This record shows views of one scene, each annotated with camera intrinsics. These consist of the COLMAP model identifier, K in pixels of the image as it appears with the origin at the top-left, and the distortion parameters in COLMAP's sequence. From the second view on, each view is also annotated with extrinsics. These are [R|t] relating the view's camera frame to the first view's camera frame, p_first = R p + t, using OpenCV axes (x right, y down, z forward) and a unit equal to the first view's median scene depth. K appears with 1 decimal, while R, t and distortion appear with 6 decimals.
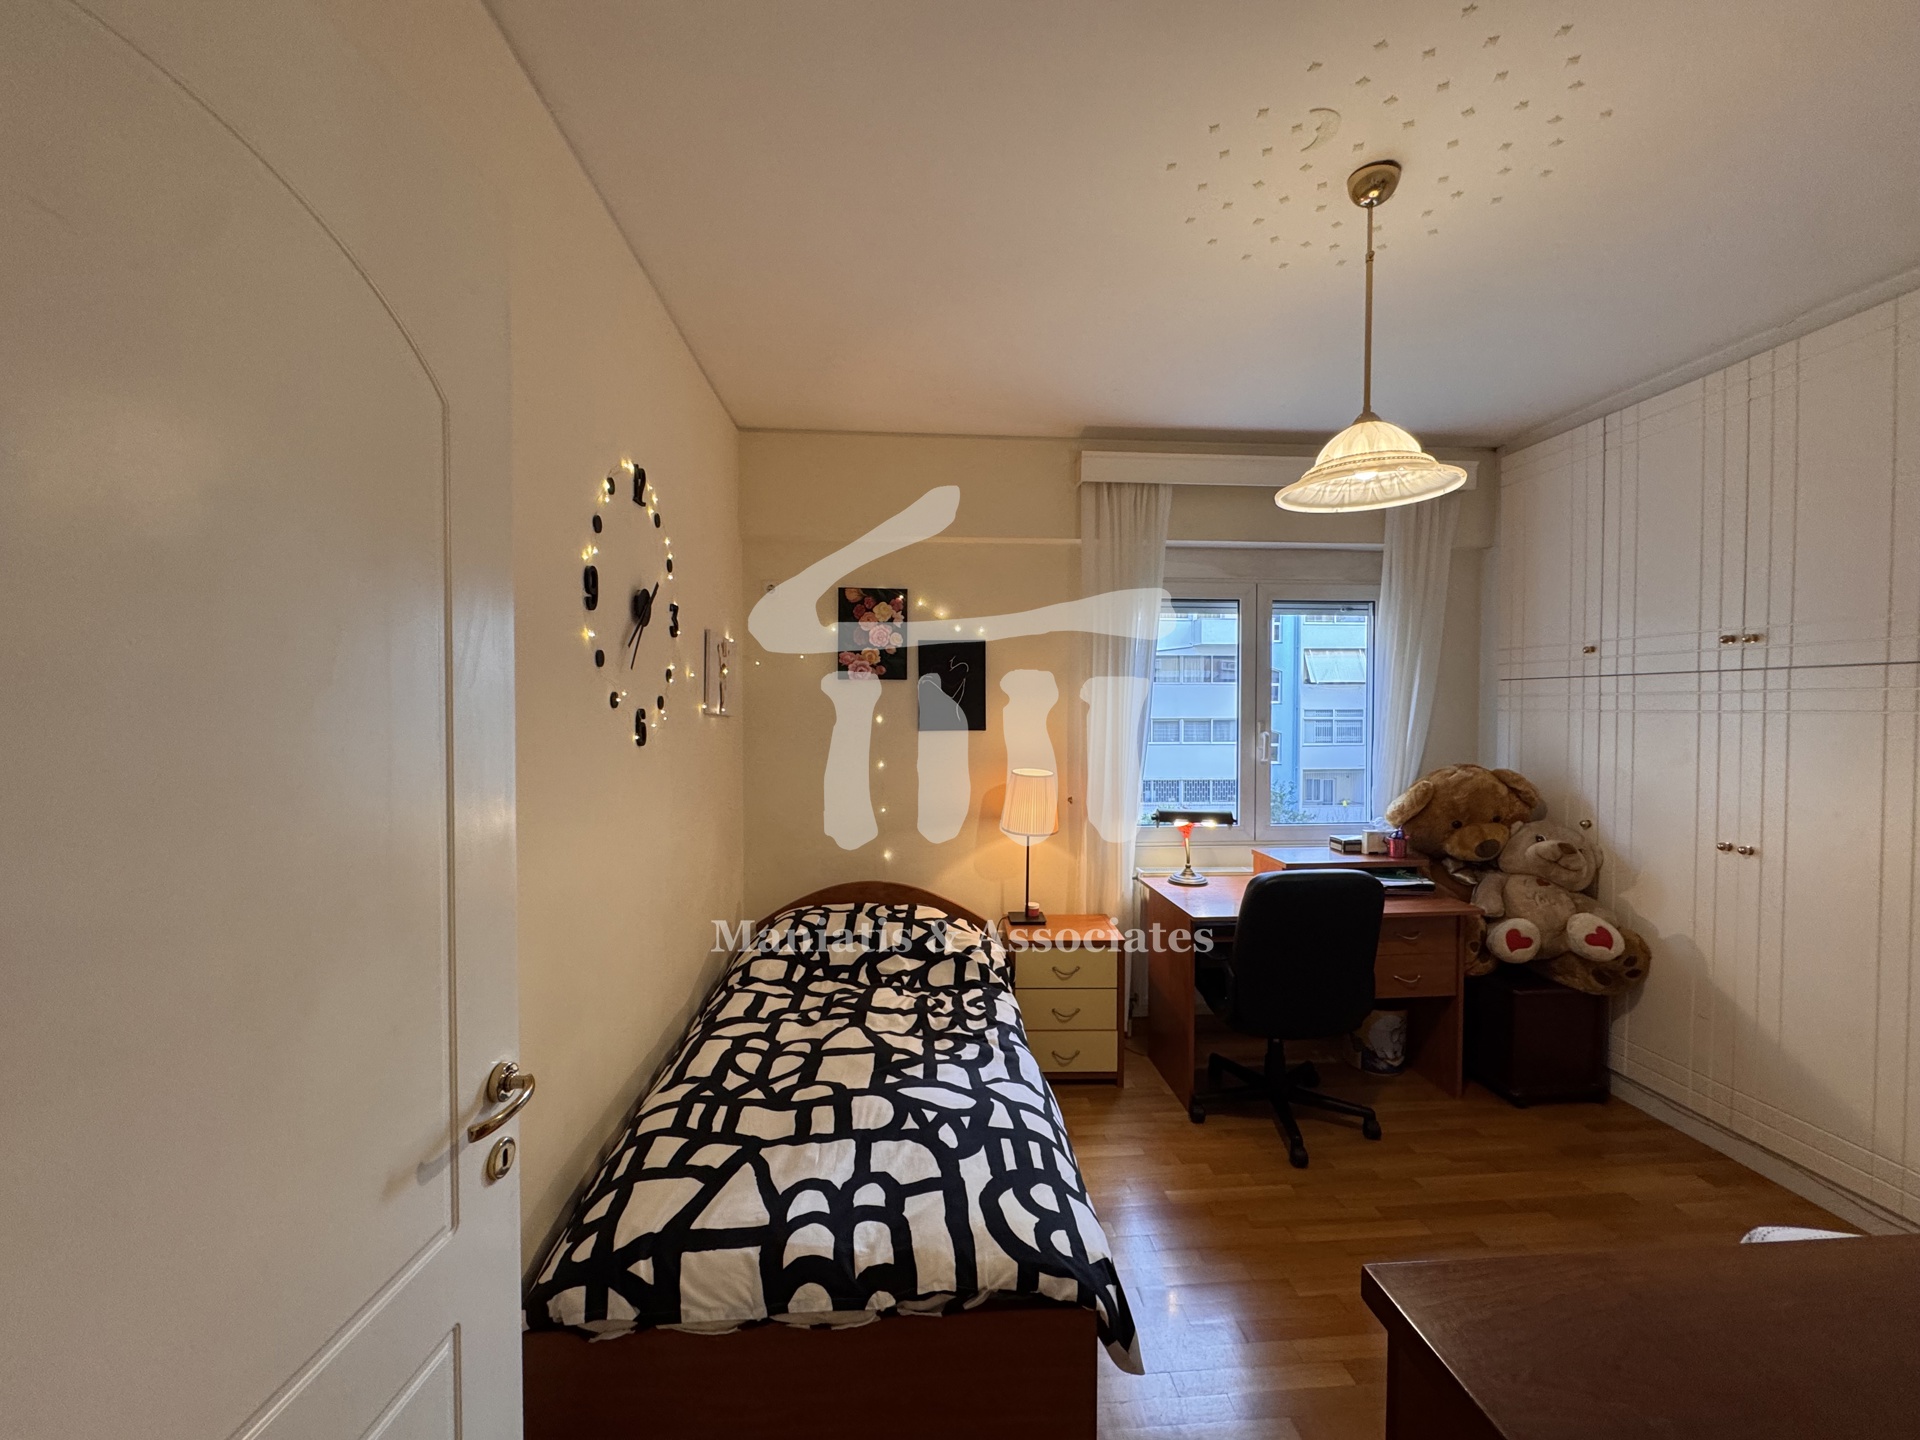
lens RADIAL K [[764.9, 0, 958.6], [0, 764.9, 715.9], [0, 0, 1]] dist [-0.003035, 0.000980]
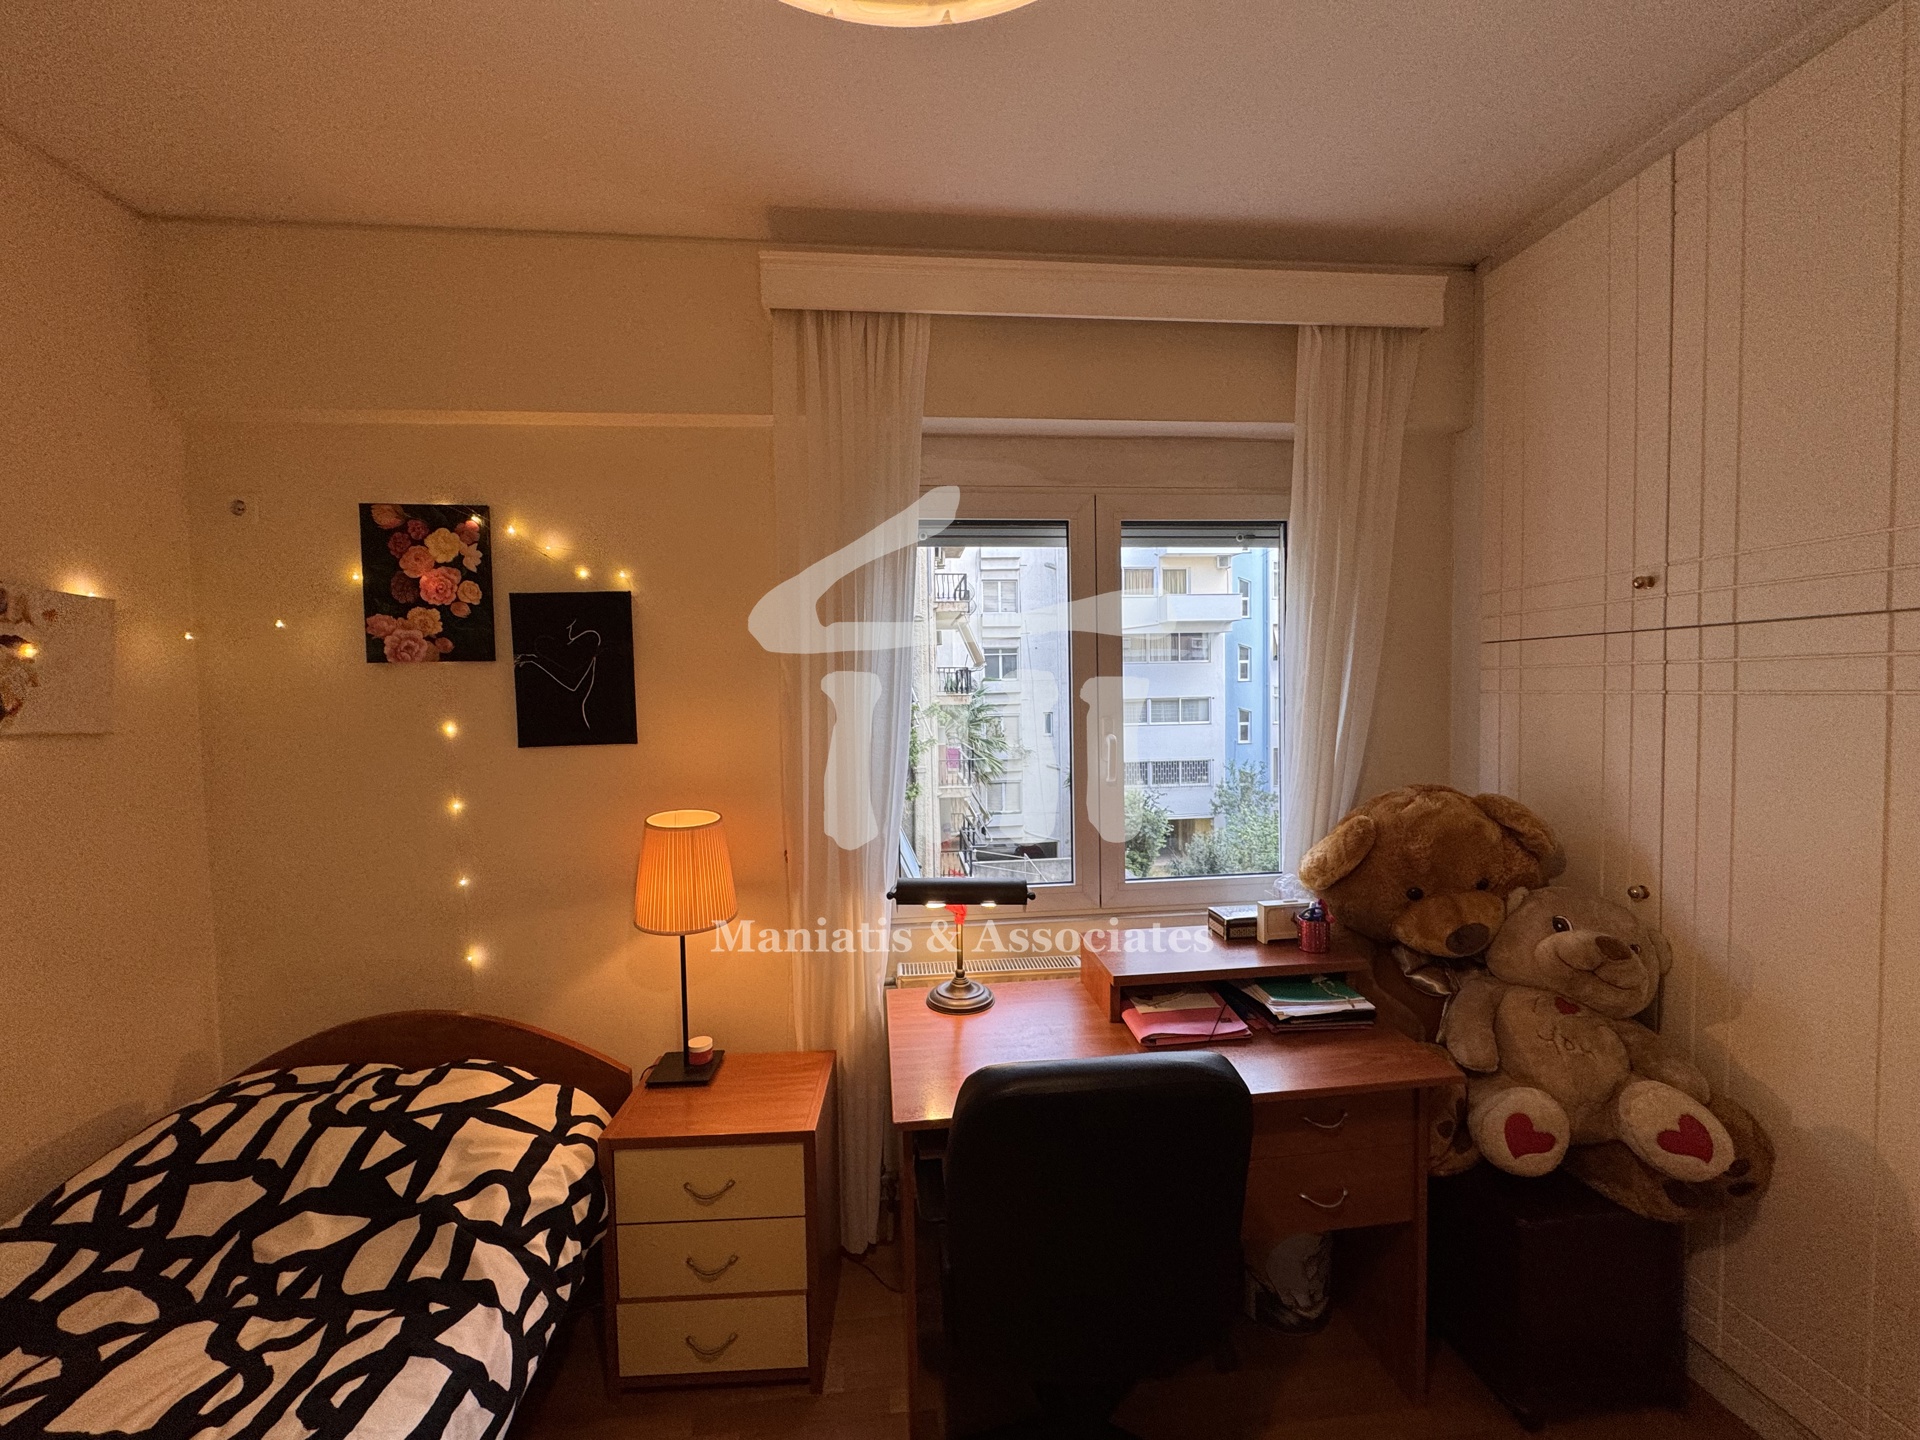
lens RADIAL K [[764.9, 0, 959.8], [0, 764.9, 714.8], [0, 0, 1]] dist [-0.003035, 0.000980]
pose [[0.999413, -0.021223, 0.026887, 0.301833], [0.020676, 0.999577, 0.020462, -0.011661], [-0.027309, -0.019894, 0.999429, 0.443758]]
